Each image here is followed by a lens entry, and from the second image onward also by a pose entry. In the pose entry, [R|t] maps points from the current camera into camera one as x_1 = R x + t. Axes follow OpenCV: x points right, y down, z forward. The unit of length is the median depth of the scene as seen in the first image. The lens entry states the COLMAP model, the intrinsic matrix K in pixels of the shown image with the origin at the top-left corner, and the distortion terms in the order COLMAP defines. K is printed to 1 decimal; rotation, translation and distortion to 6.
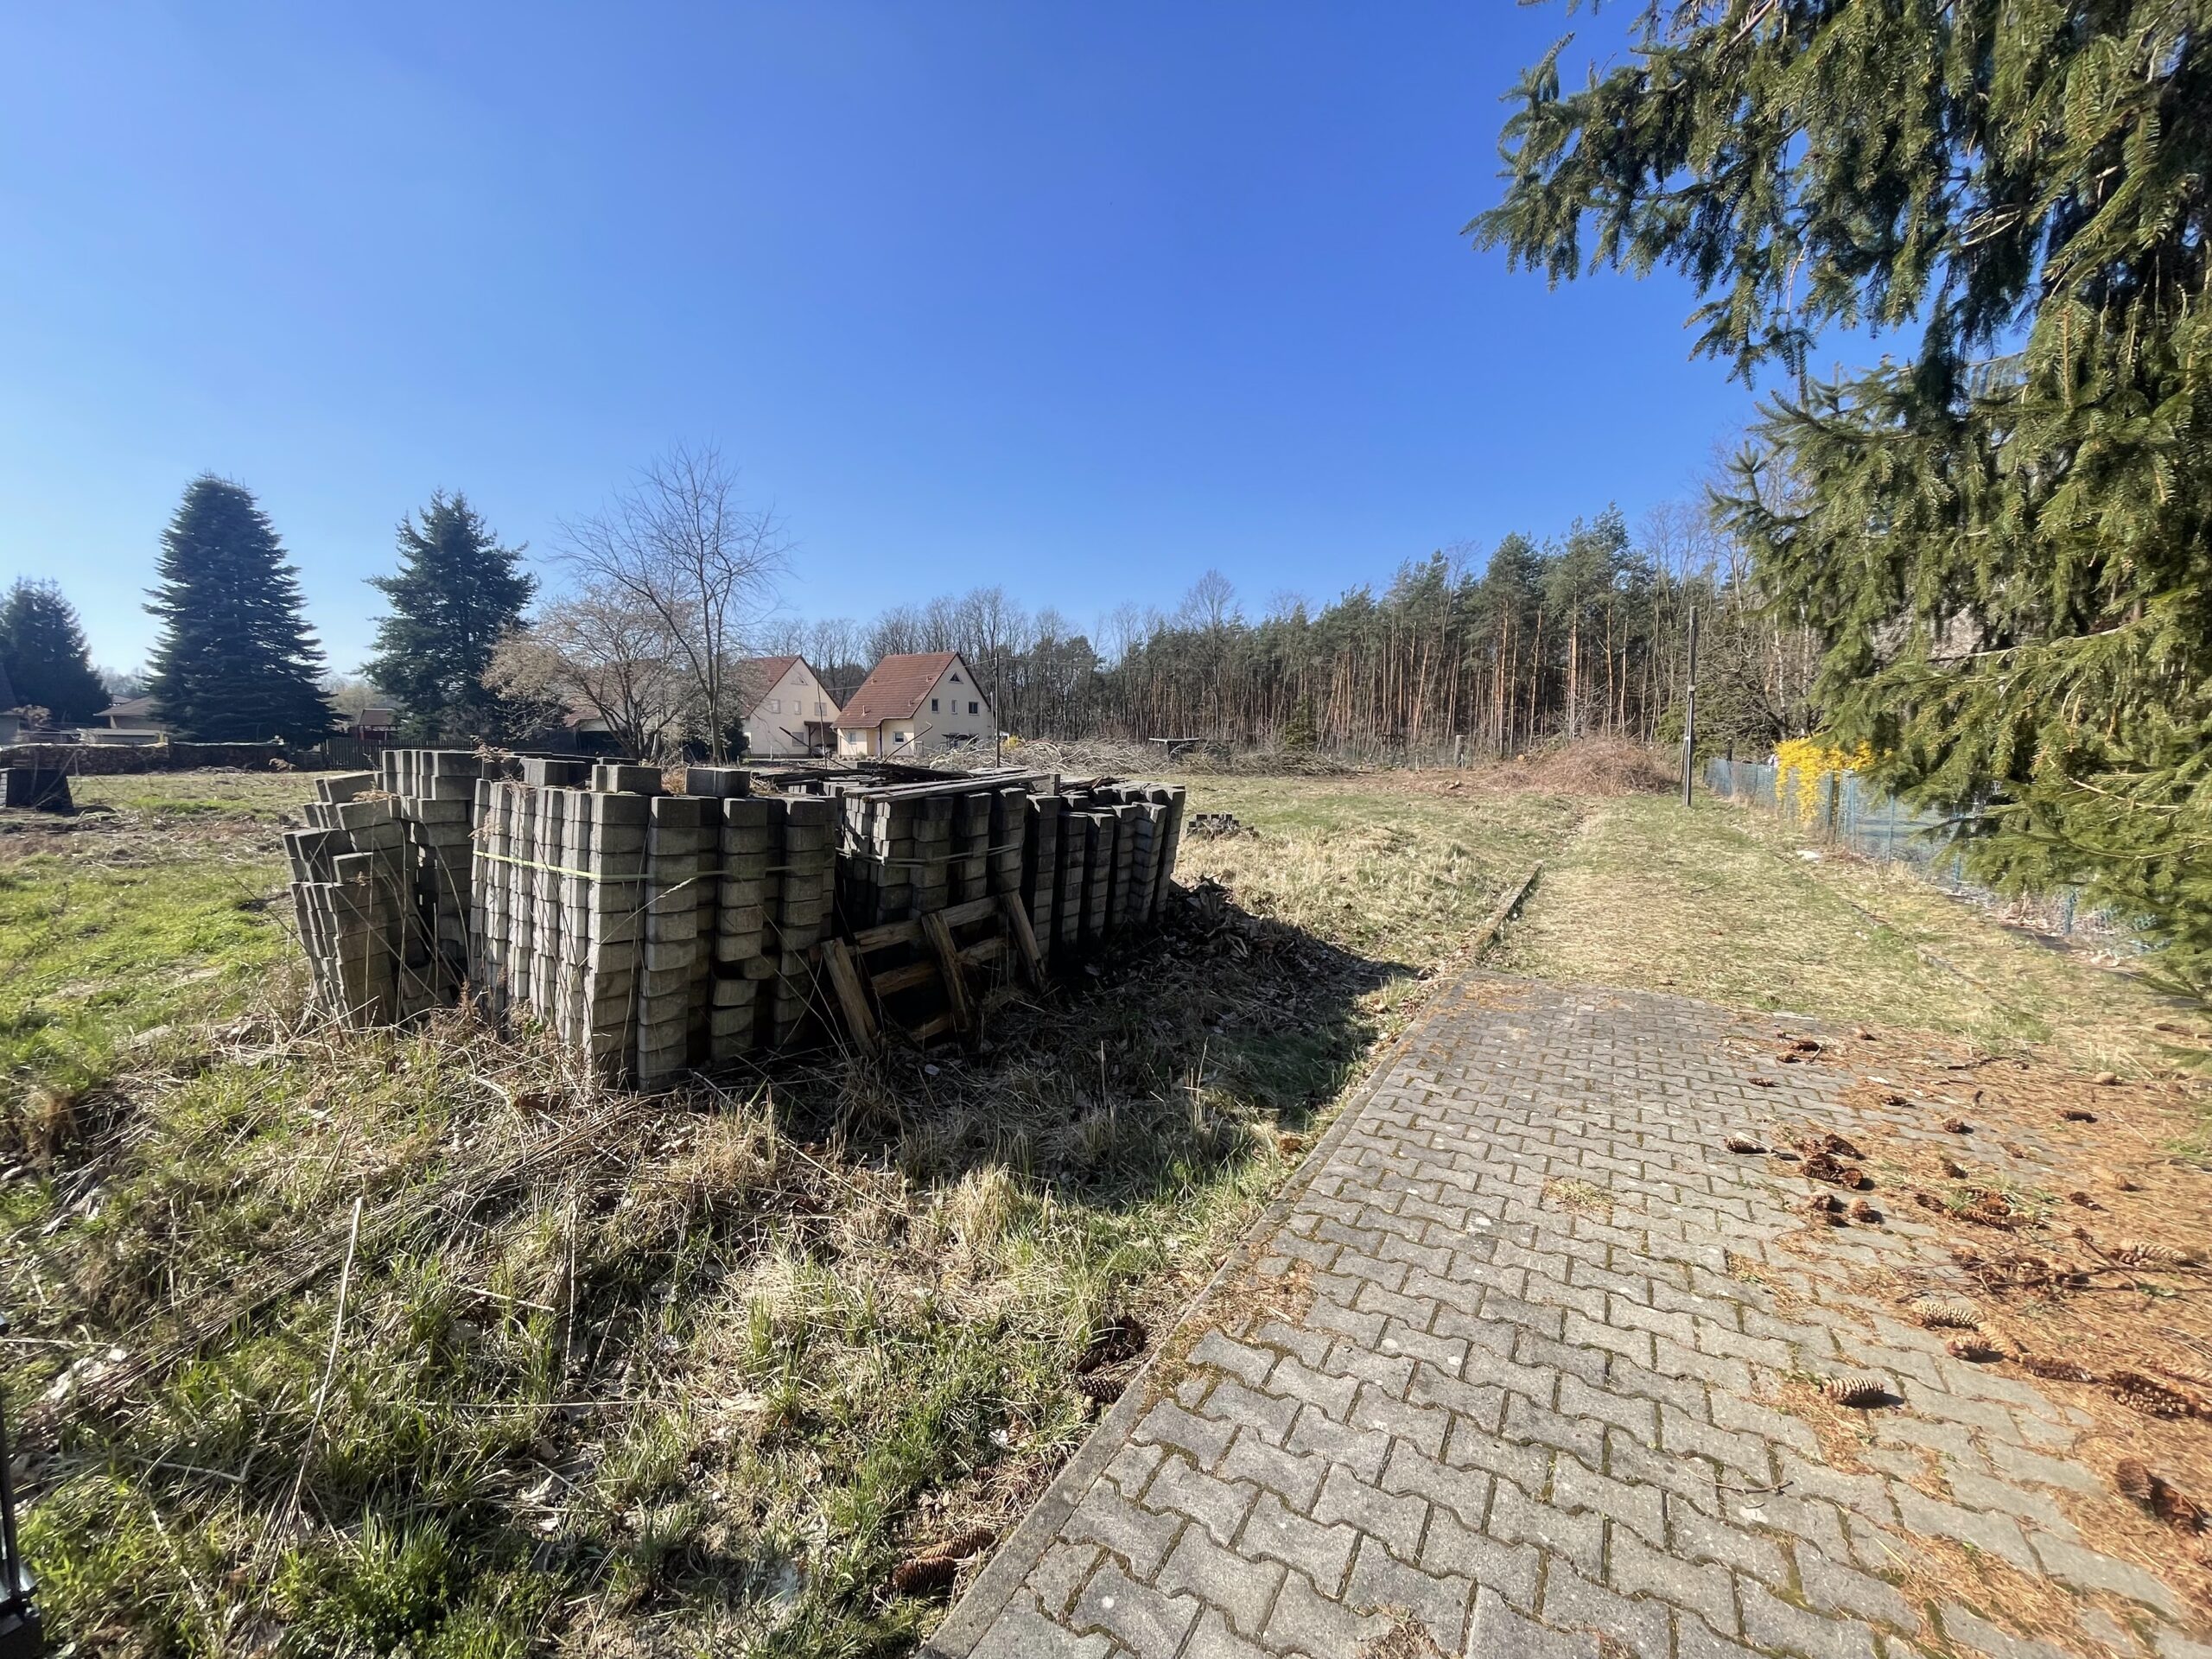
lens RADIAL K [[883.6, 0, 1107.8], [0, 883.6, 800.9], [0, 0, 1]] dist [-0.000621, -0.003586]
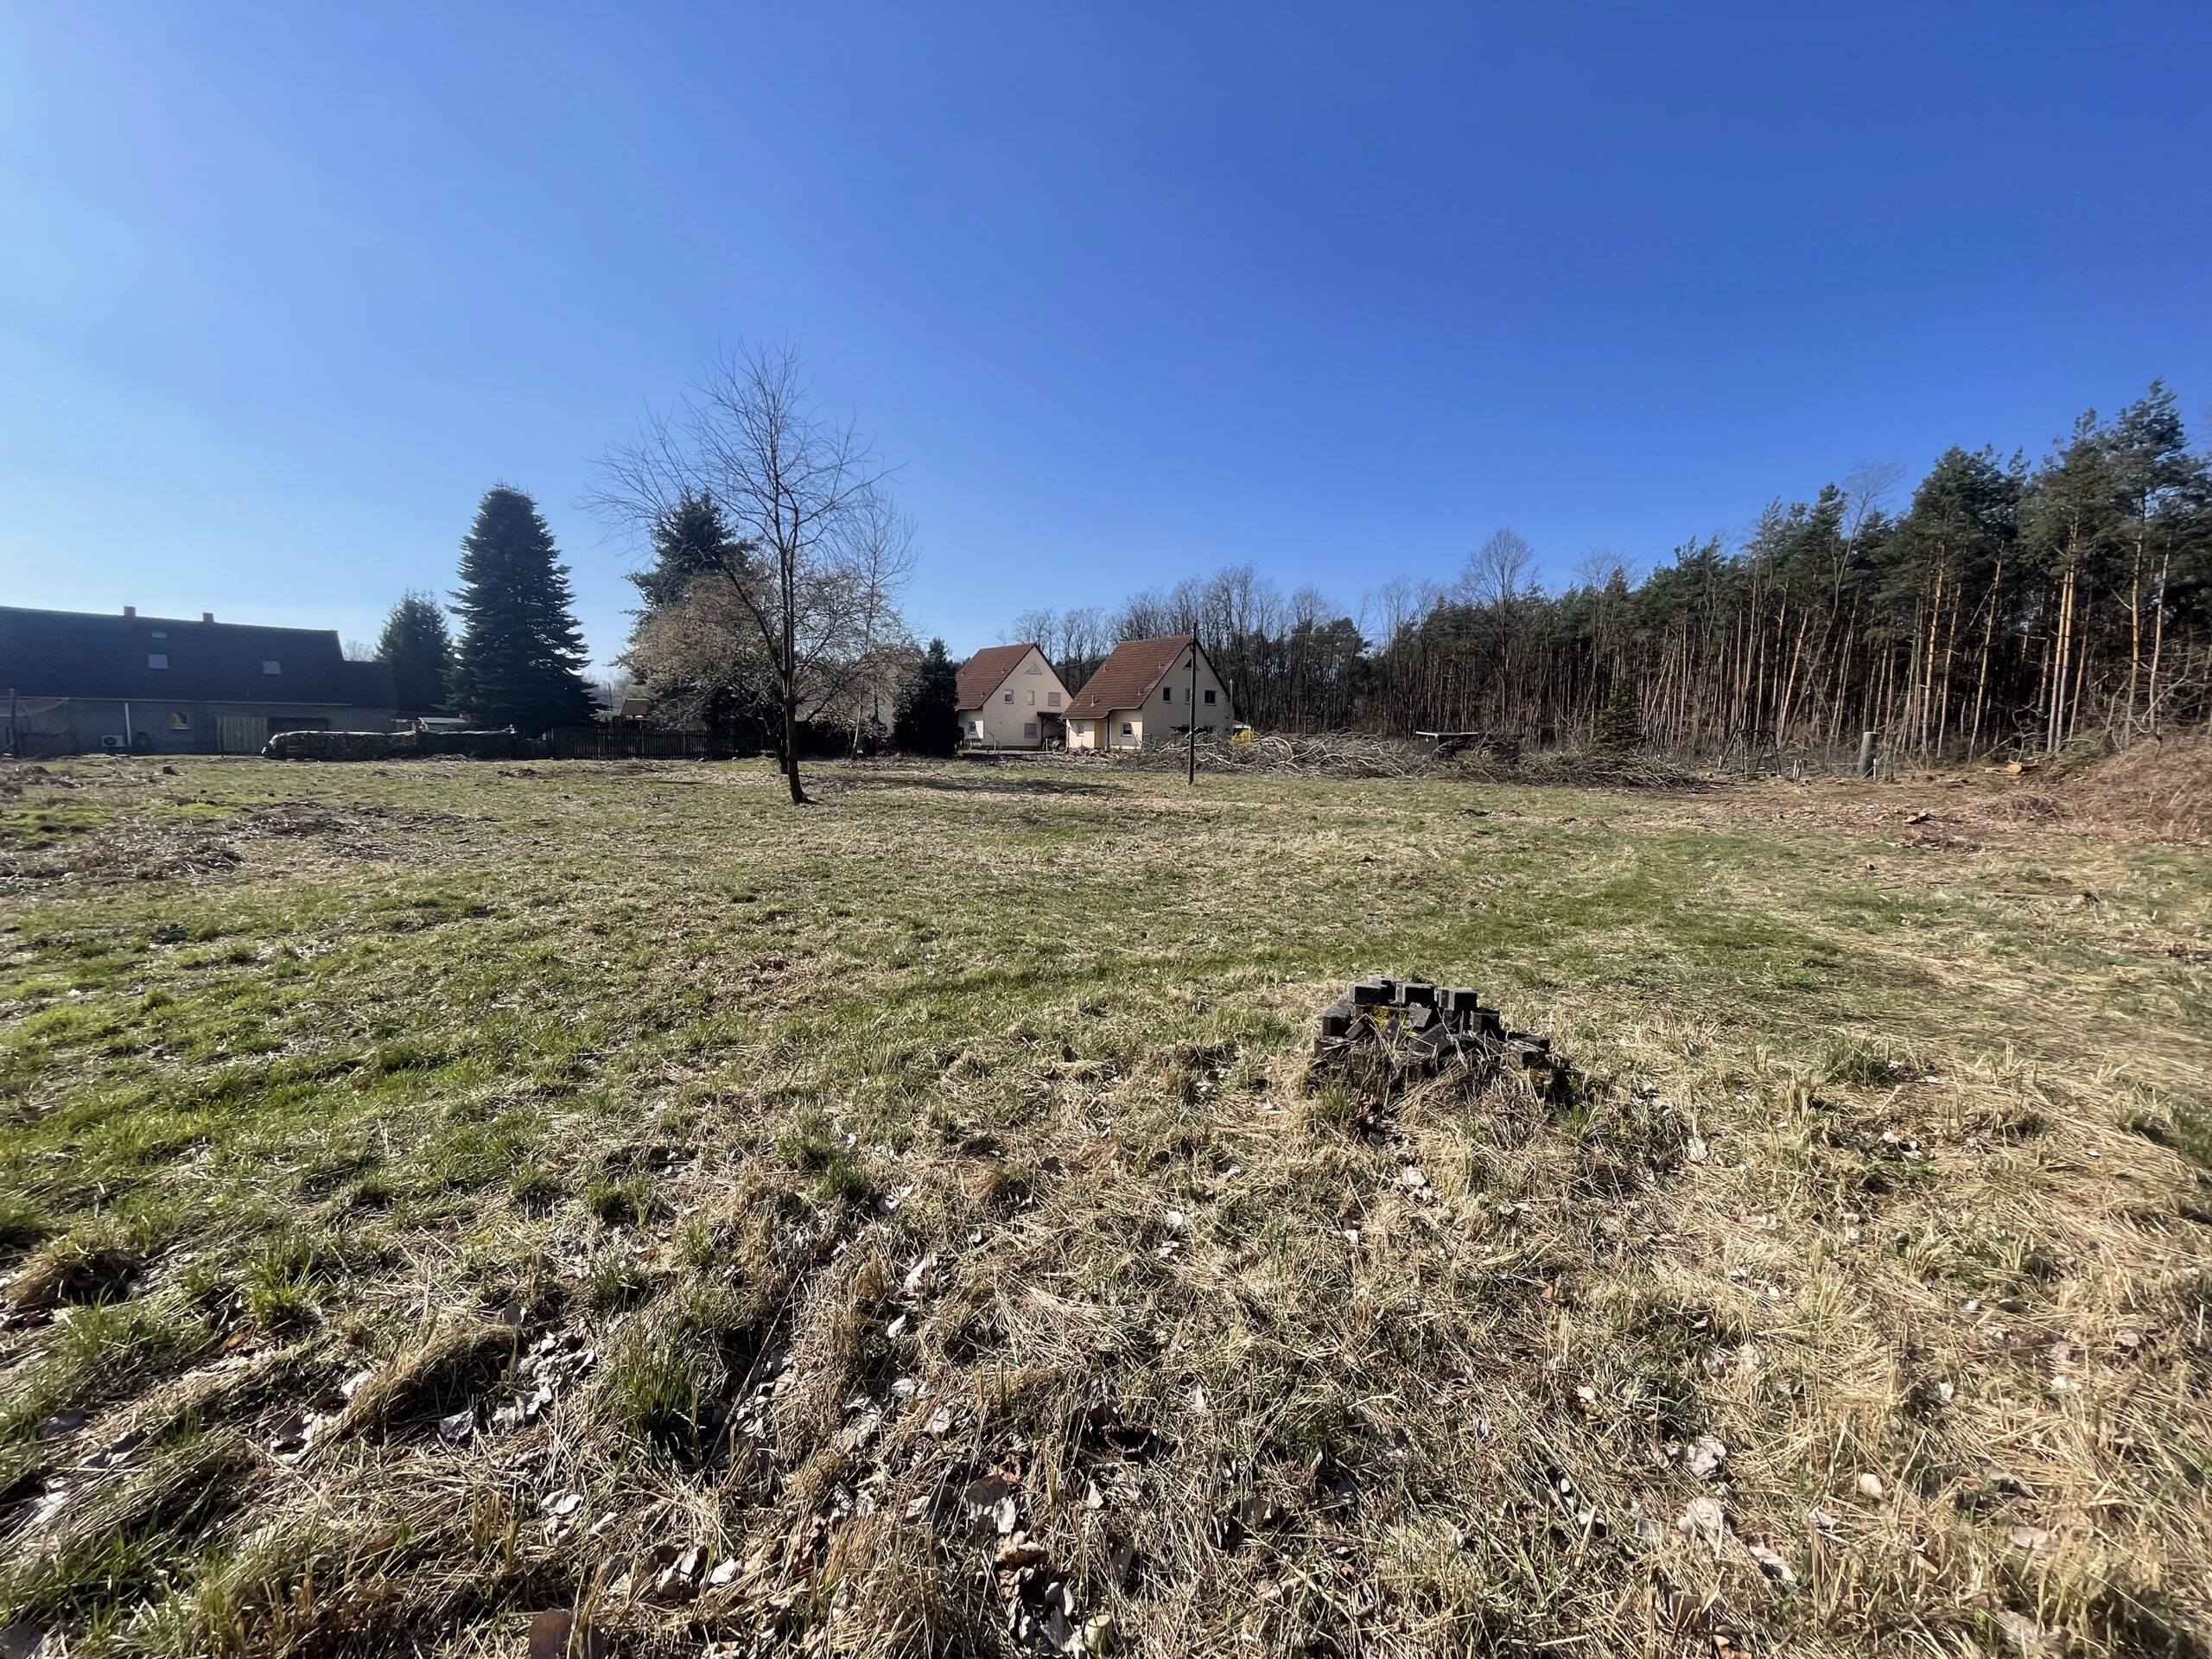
lens RADIAL K [[883.6, 0, 1107.8], [0, 883.6, 800.9], [0, 0, 1]] dist [-0.000621, -0.003586]
pose [[0.955252, 0.030173, -0.294252, 0.018639], [-0.027323, 0.999531, 0.013793, -0.009622], [0.294530, -0.005136, 0.955628, 0.116550]]
